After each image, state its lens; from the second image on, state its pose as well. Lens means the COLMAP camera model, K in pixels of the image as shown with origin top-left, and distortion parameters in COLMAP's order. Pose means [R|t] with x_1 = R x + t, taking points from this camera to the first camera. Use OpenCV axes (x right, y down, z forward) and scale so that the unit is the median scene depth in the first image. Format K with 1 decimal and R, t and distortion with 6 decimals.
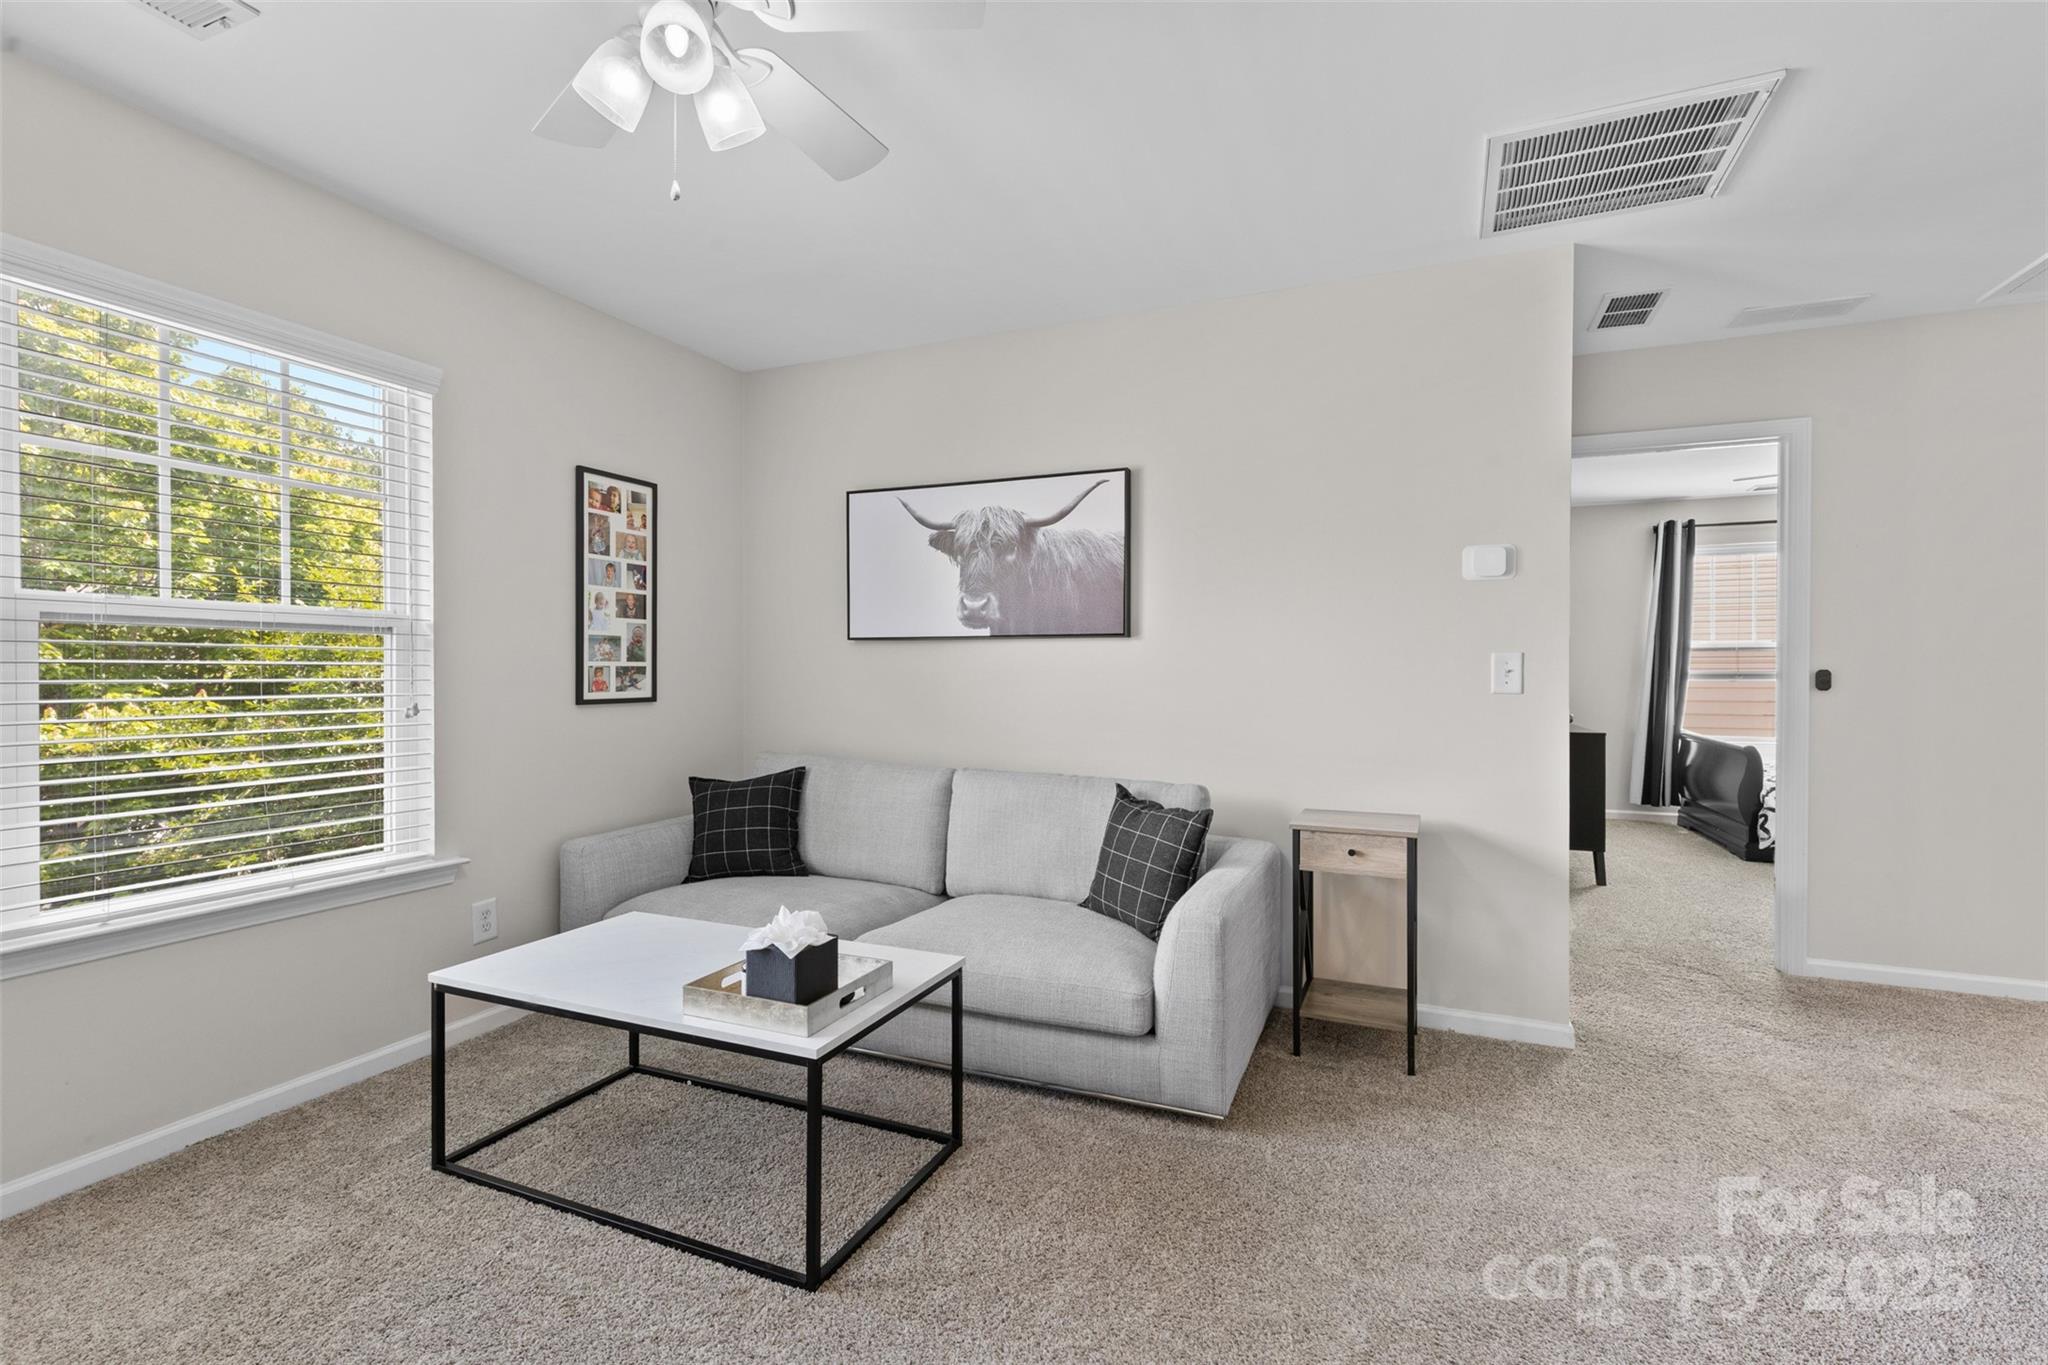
lens RADIAL K [[921.5, 0, 1026.8], [0, 921.5, 676.5], [0, 0, 1]] dist [0.009036, -0.002139]
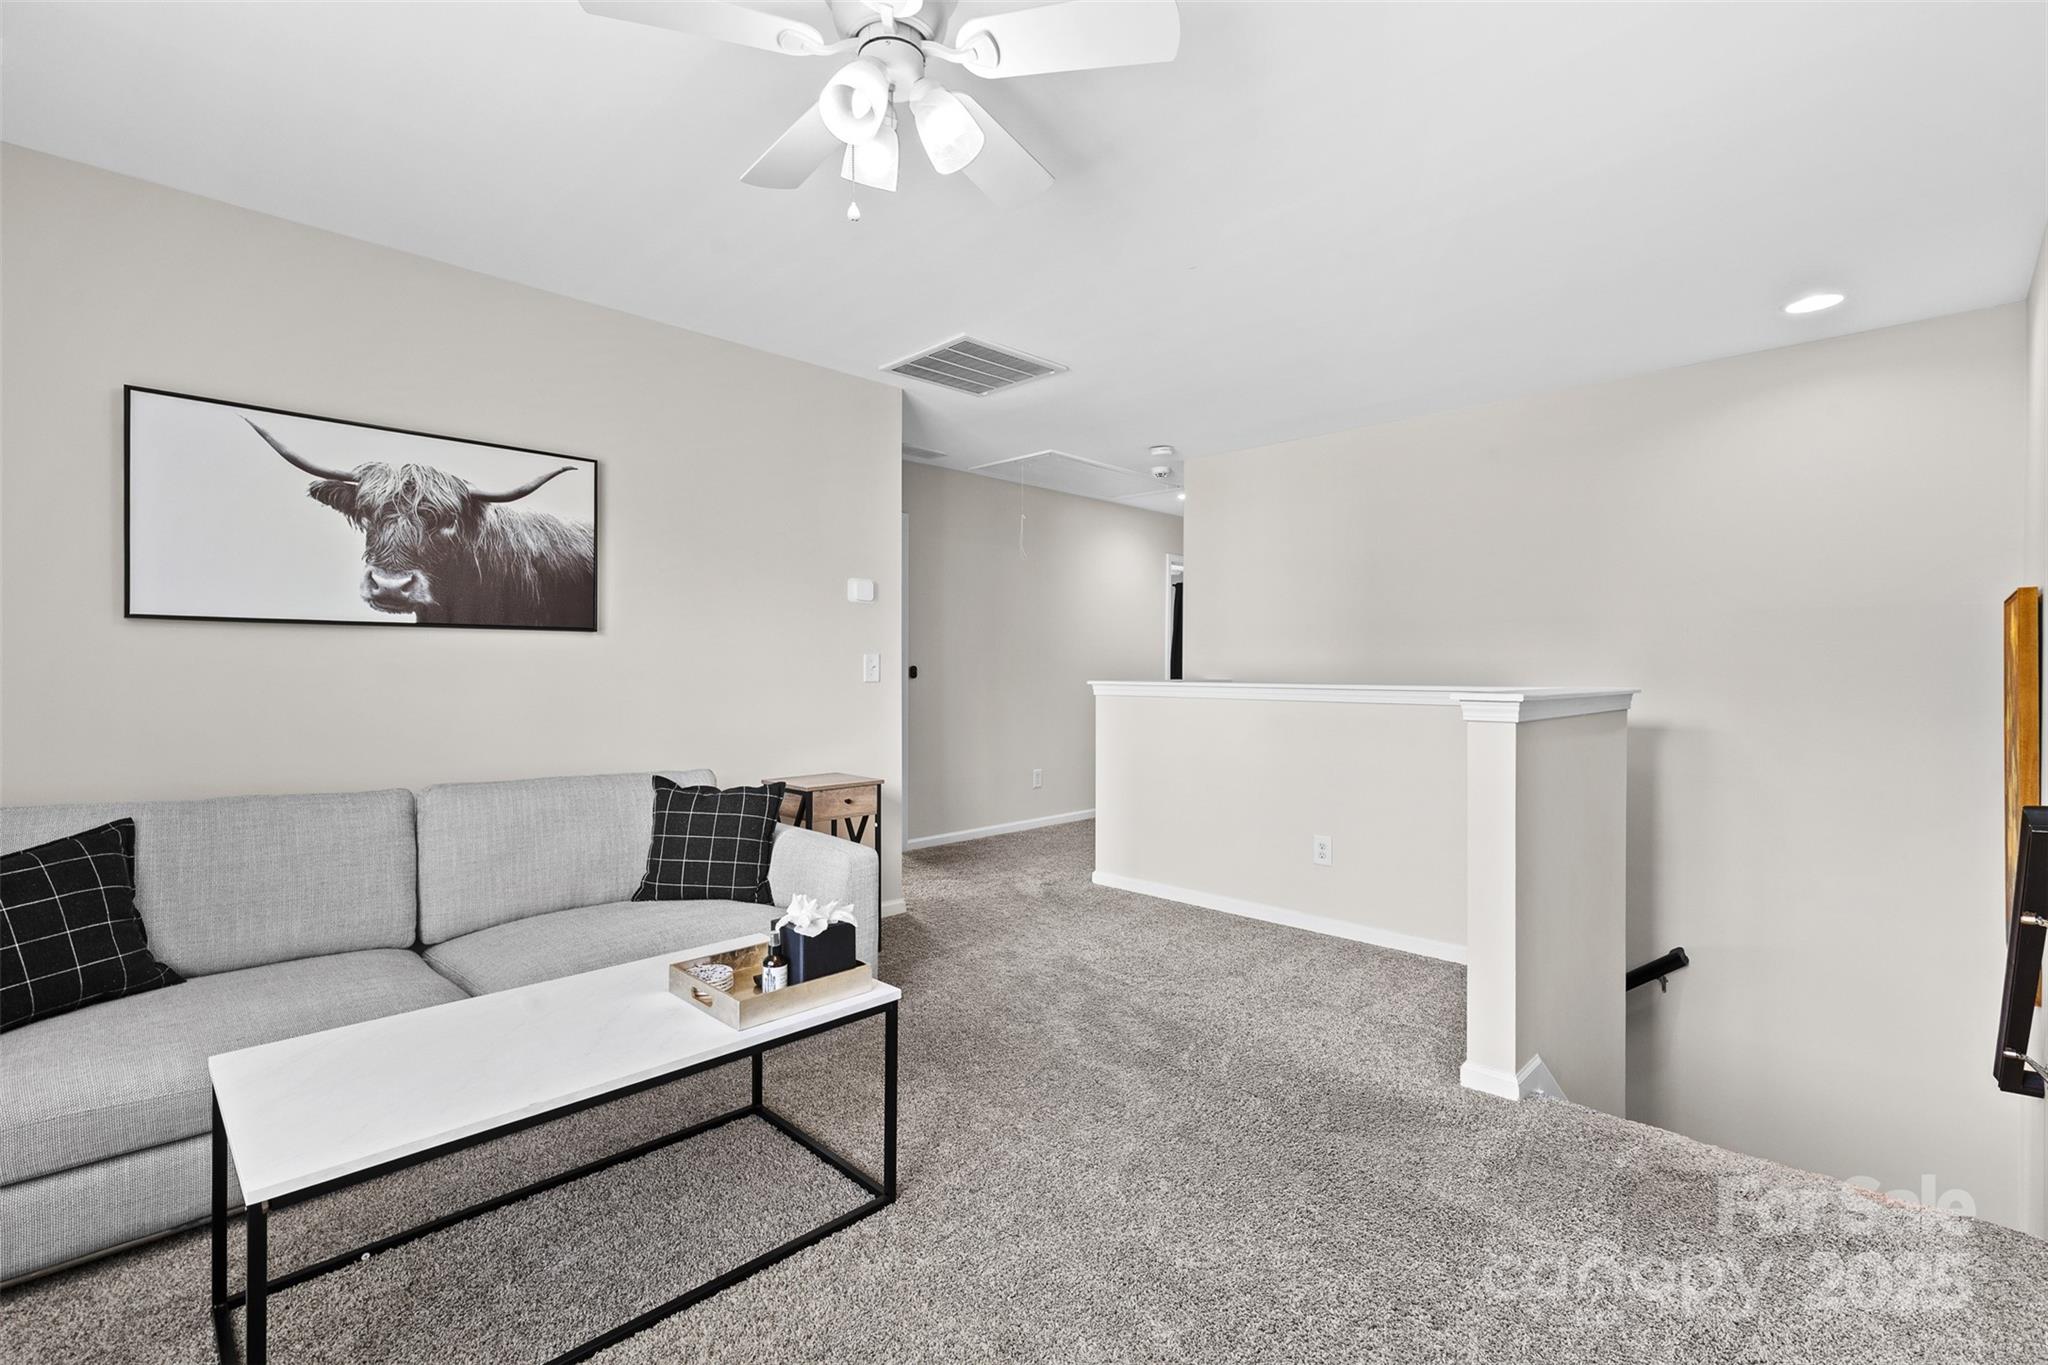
lens RADIAL K [[921.5, 0, 1014.2], [0, 921.5, 670.5], [0, 0, 1]] dist [0.009036, -0.002139]
pose [[0.372784, -0.002728, 0.927914, -0.613920], [0.007221, 0.999974, 0.000039, 0.001486], [-0.927890, 0.006686, 0.372794, 0.209759]]
